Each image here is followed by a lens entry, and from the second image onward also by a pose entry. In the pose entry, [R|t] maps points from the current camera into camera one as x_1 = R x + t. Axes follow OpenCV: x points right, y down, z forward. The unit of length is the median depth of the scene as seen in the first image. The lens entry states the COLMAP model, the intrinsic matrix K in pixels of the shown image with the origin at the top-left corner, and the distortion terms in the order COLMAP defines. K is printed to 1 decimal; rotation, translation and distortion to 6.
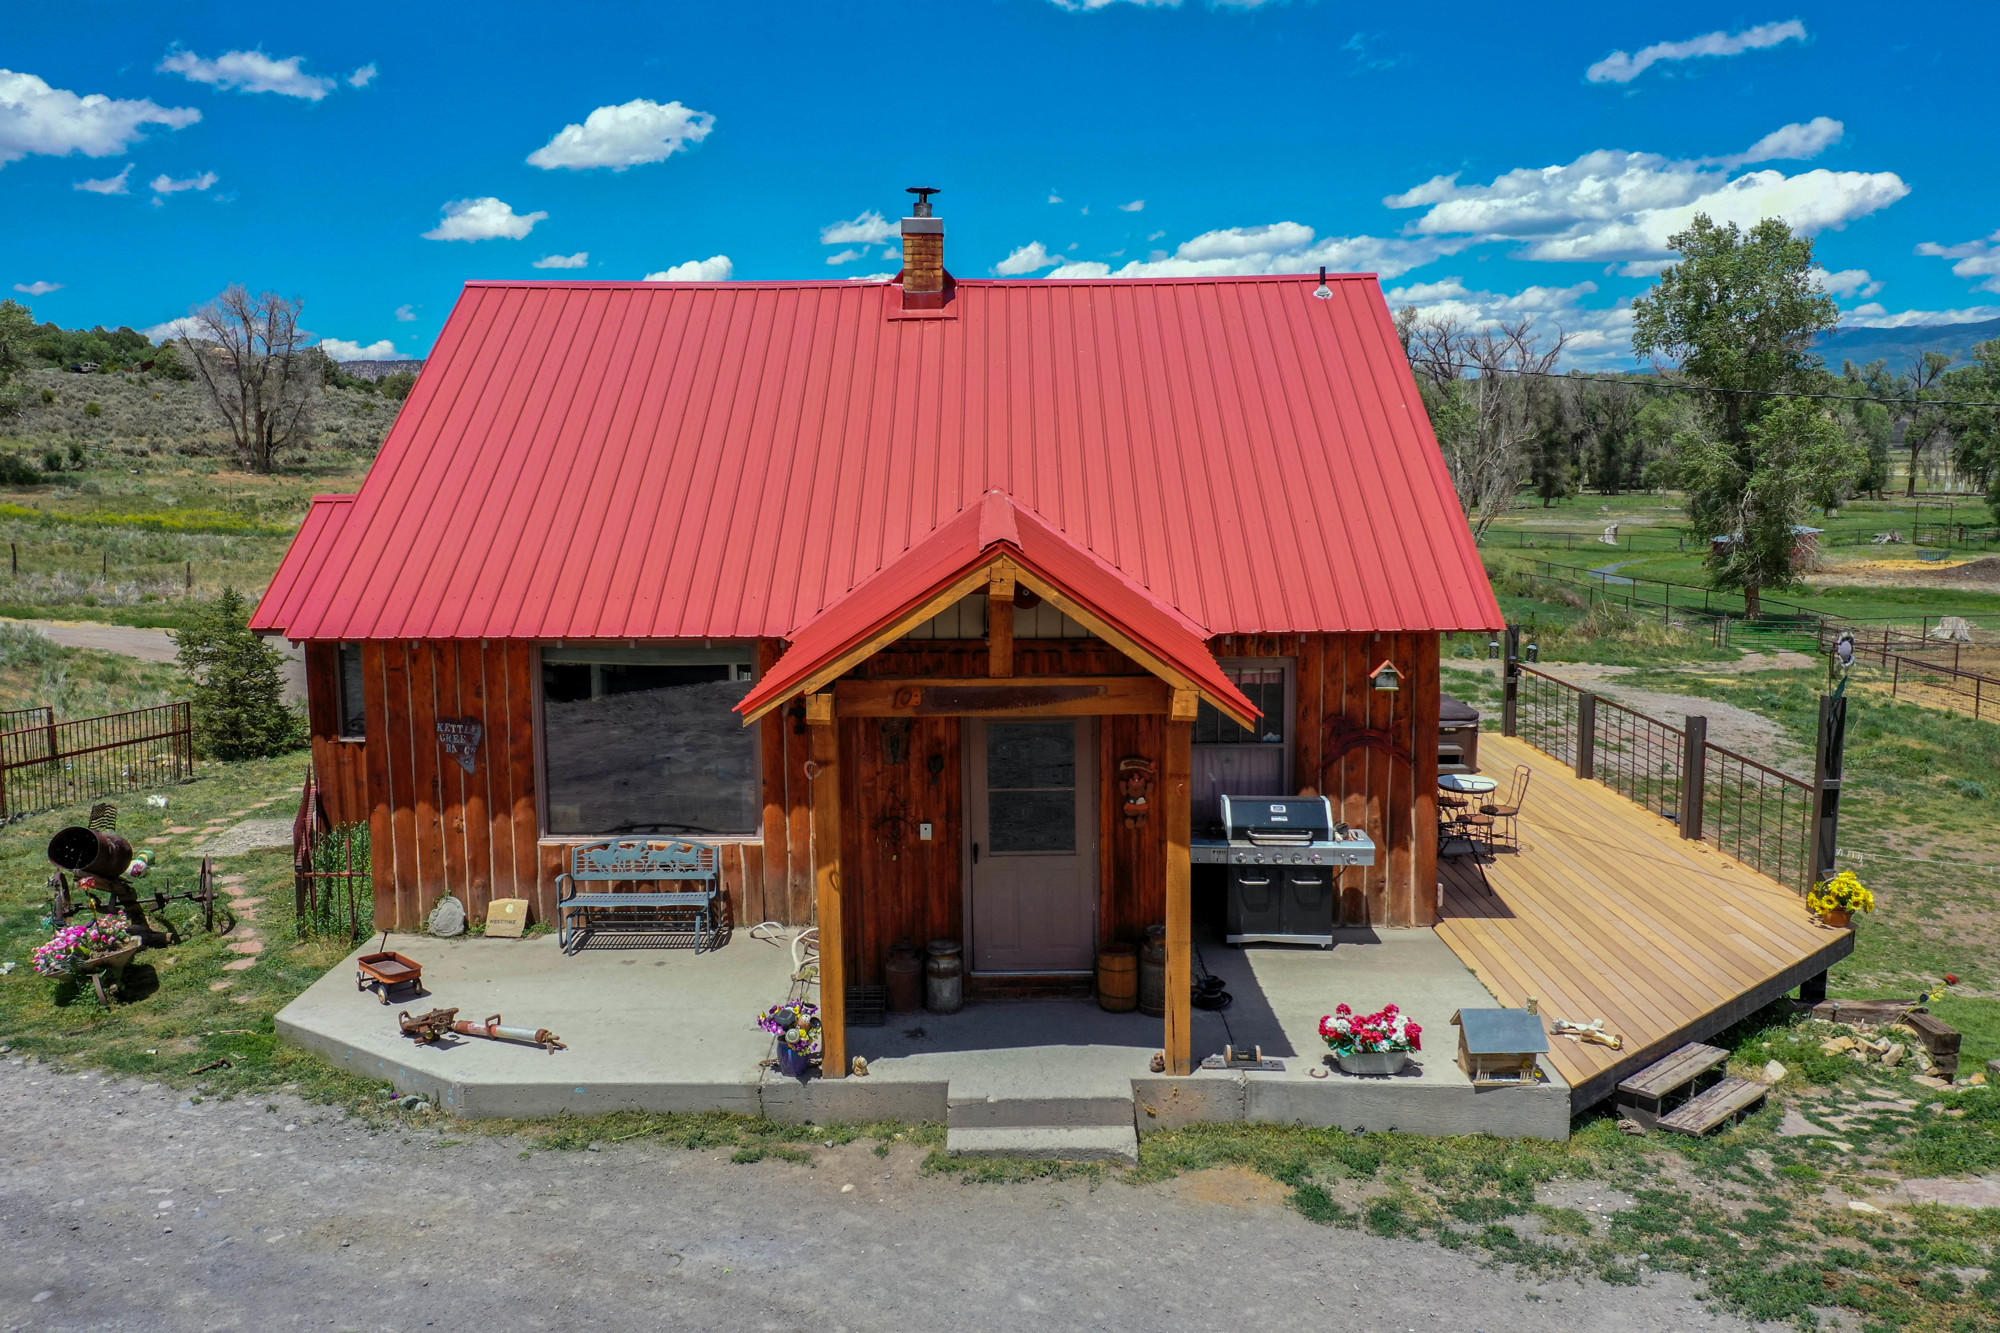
lens RADIAL K [[1531.6, 0, 998.0], [0, 1531.6, 673.3], [0, 0, 1]] dist [0.004536, -0.006814]
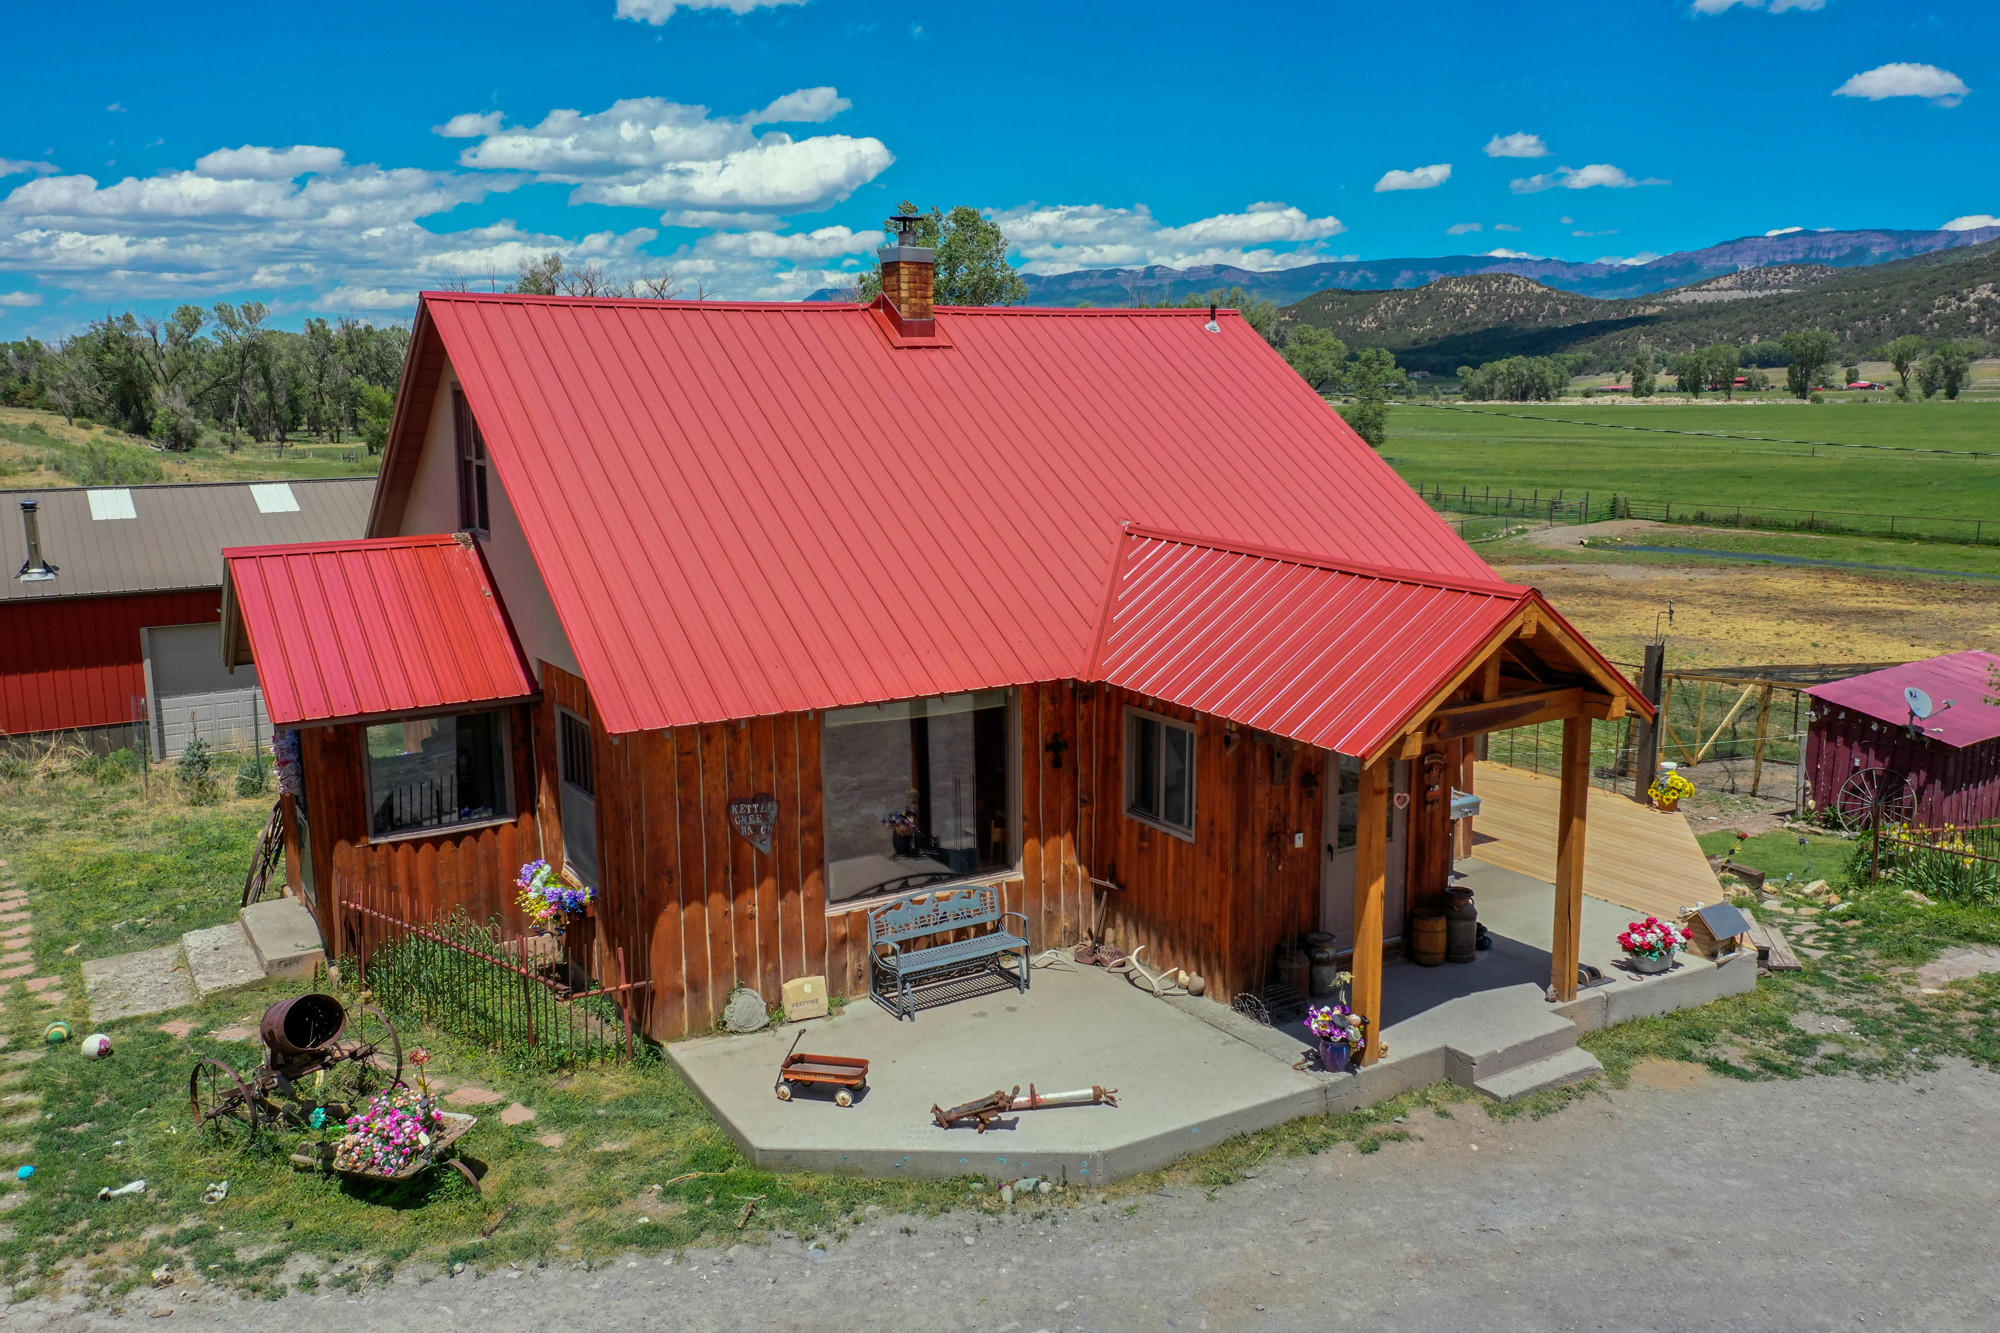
lens RADIAL K [[1531.6, 0, 998.0], [0, 1531.6, 673.3], [0, 0, 1]] dist [0.004536, -0.006814]
pose [[0.857040, -0.095118, 0.506395, -0.821075], [0.078845, 0.995448, 0.053540, -0.099816], [-0.509182, -0.005959, 0.860638, 0.147360]]
